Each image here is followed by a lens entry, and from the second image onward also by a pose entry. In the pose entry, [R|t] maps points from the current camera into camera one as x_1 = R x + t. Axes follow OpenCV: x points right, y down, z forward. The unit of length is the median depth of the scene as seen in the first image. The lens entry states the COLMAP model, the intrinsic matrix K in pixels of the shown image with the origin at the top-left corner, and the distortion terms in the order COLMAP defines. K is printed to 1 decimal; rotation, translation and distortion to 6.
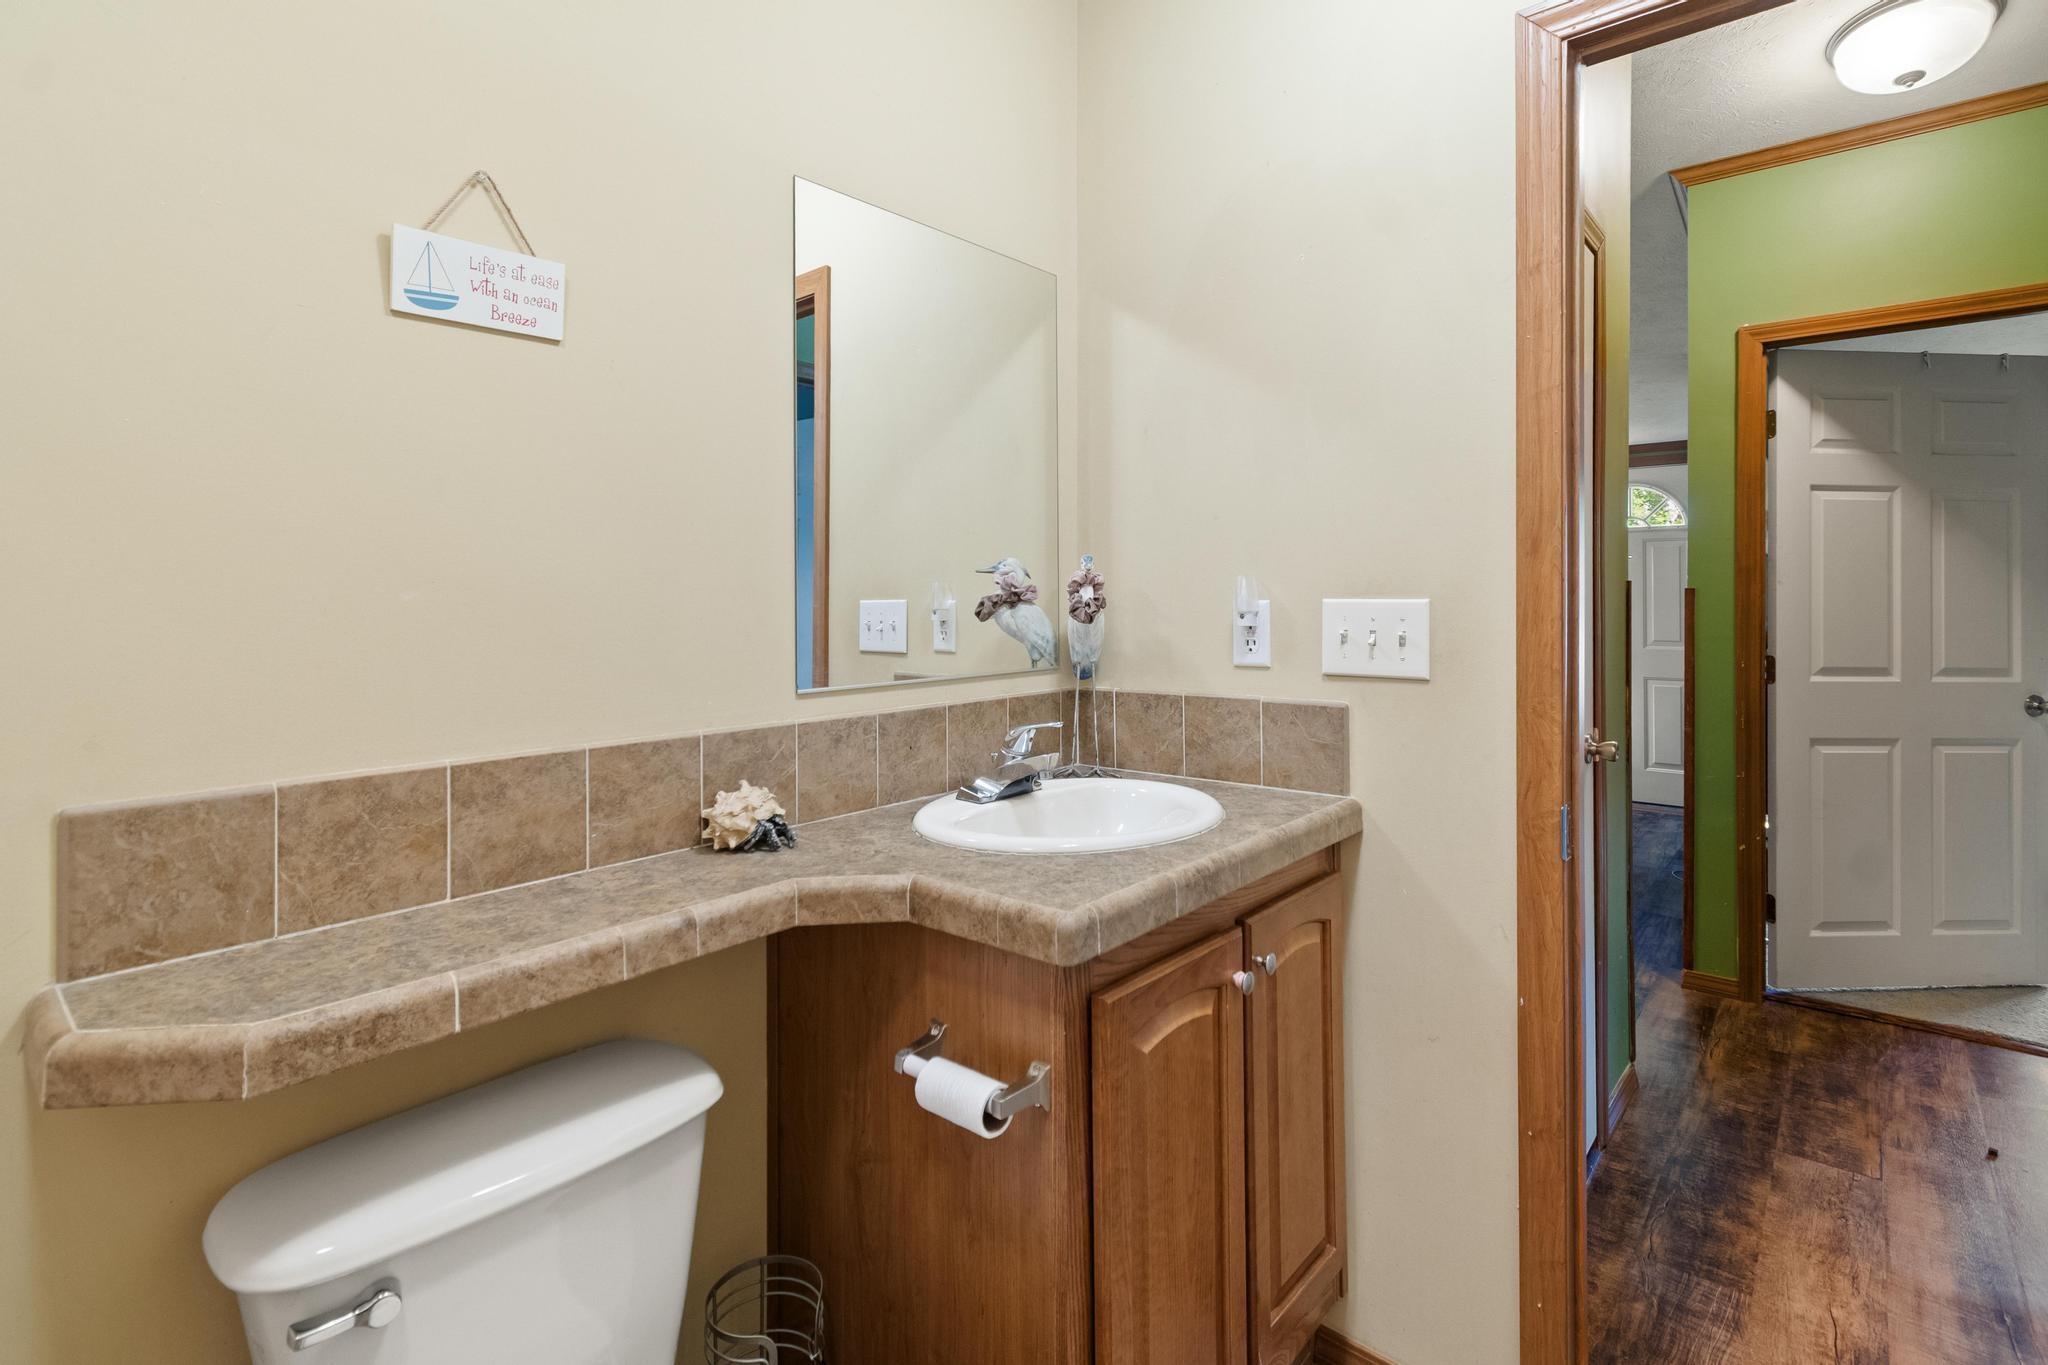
lens RADIAL K [[919.0, 0, 1075.2], [0, 919.0, 600.4], [0, 0, 1]] dist [0.002430, -0.001712]
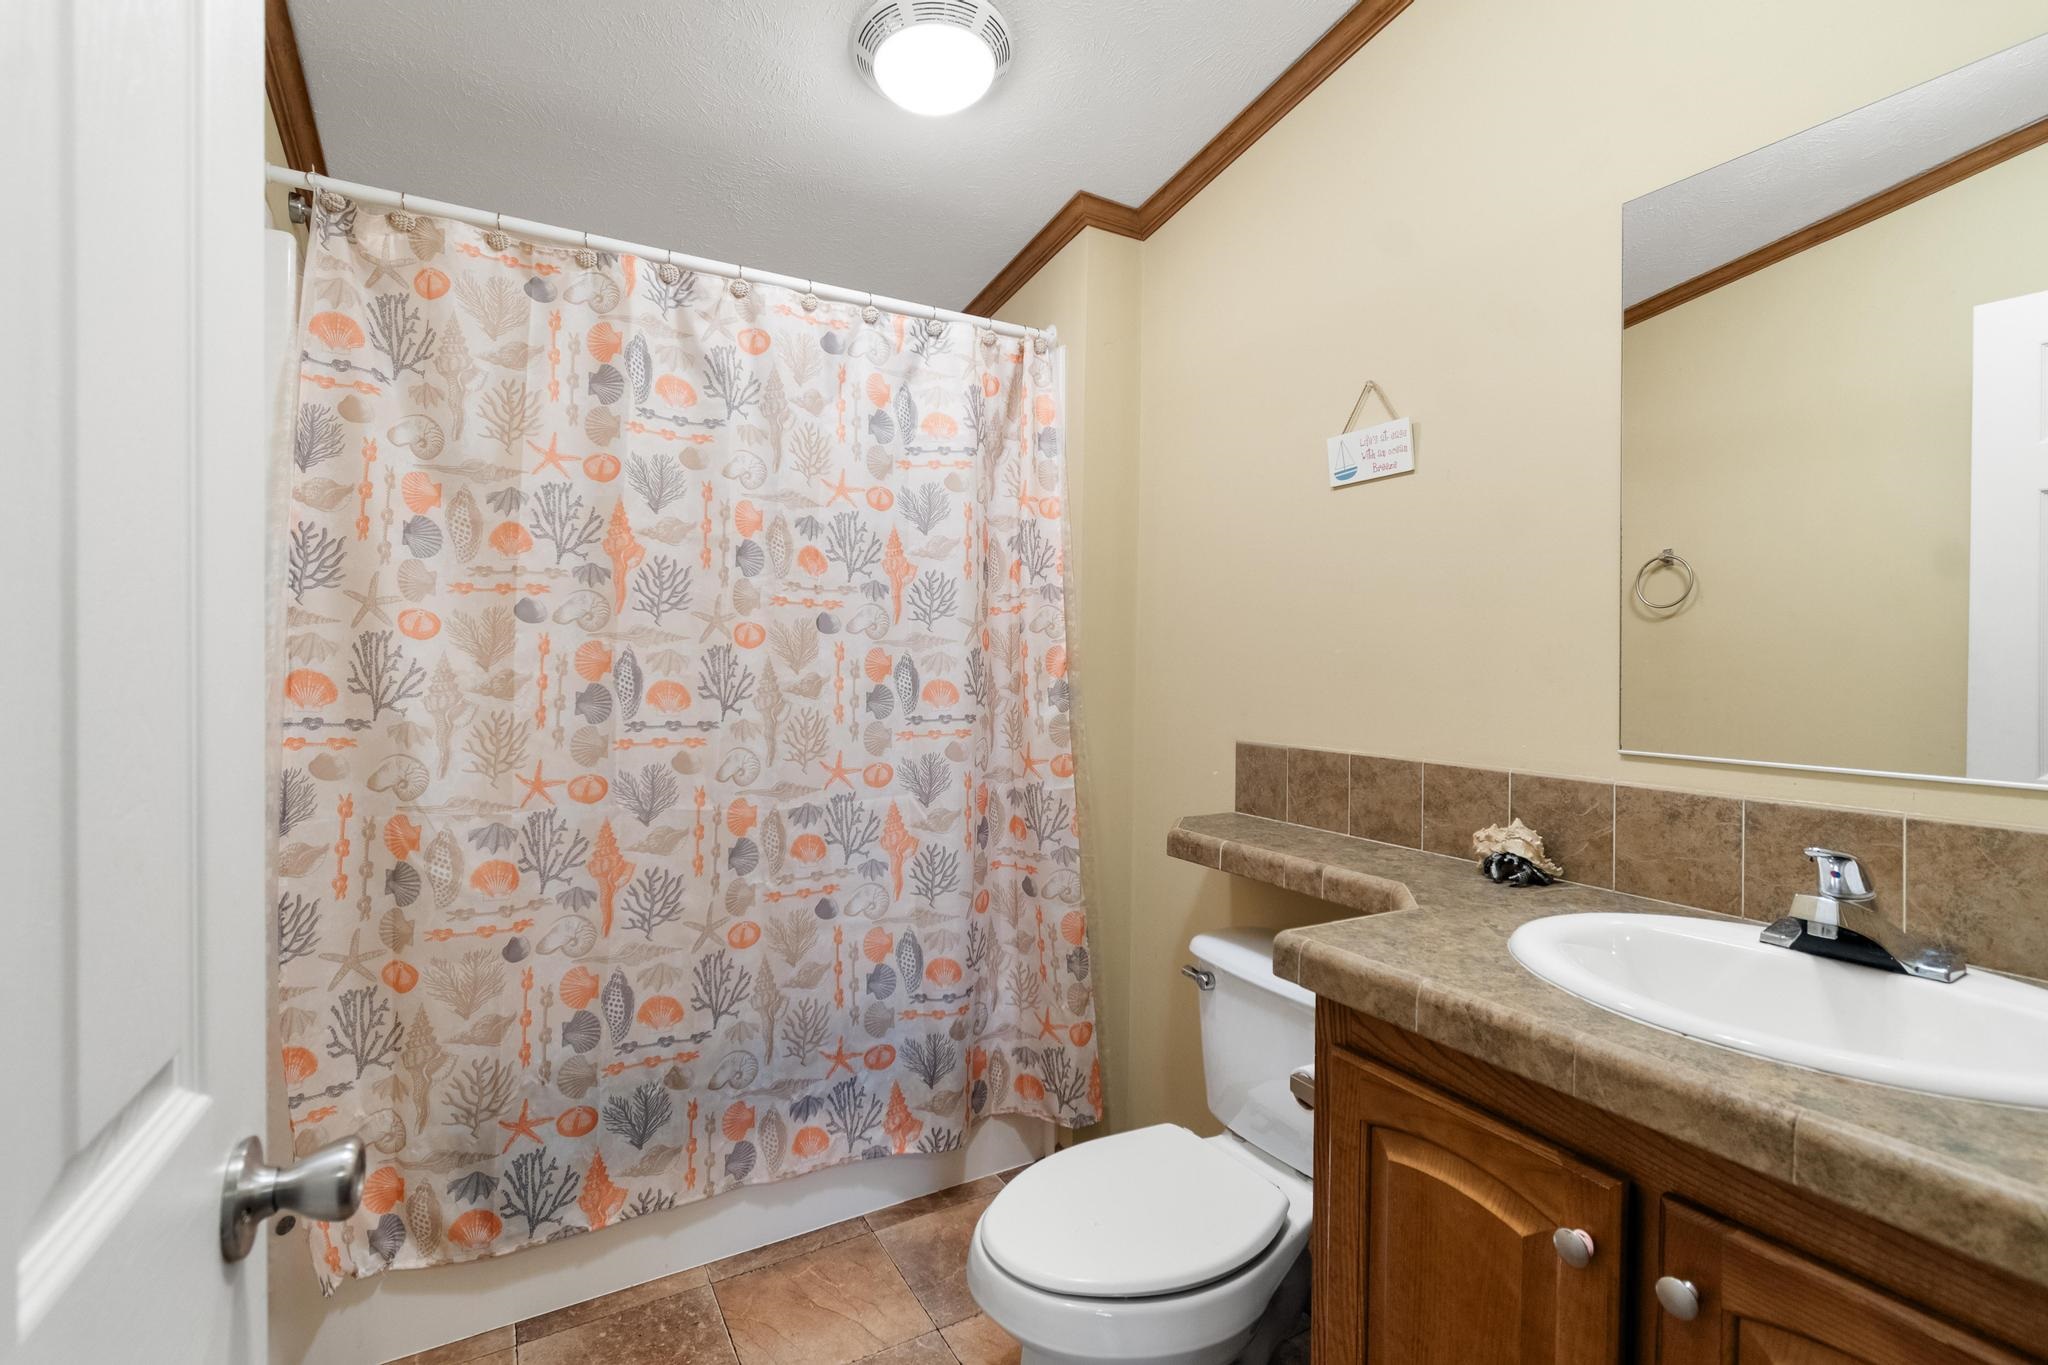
lens RADIAL K [[919.0, 0, 1026.4], [0, 919.0, 668.0], [0, 0, 1]] dist [0.002430, -0.001712]
pose [[-0.317716, 0.012357, -0.948105, 0.991834], [-0.008313, 0.999840, 0.015817, 0.004049], [0.948149, 0.012907, -0.317563, 0.907967]]
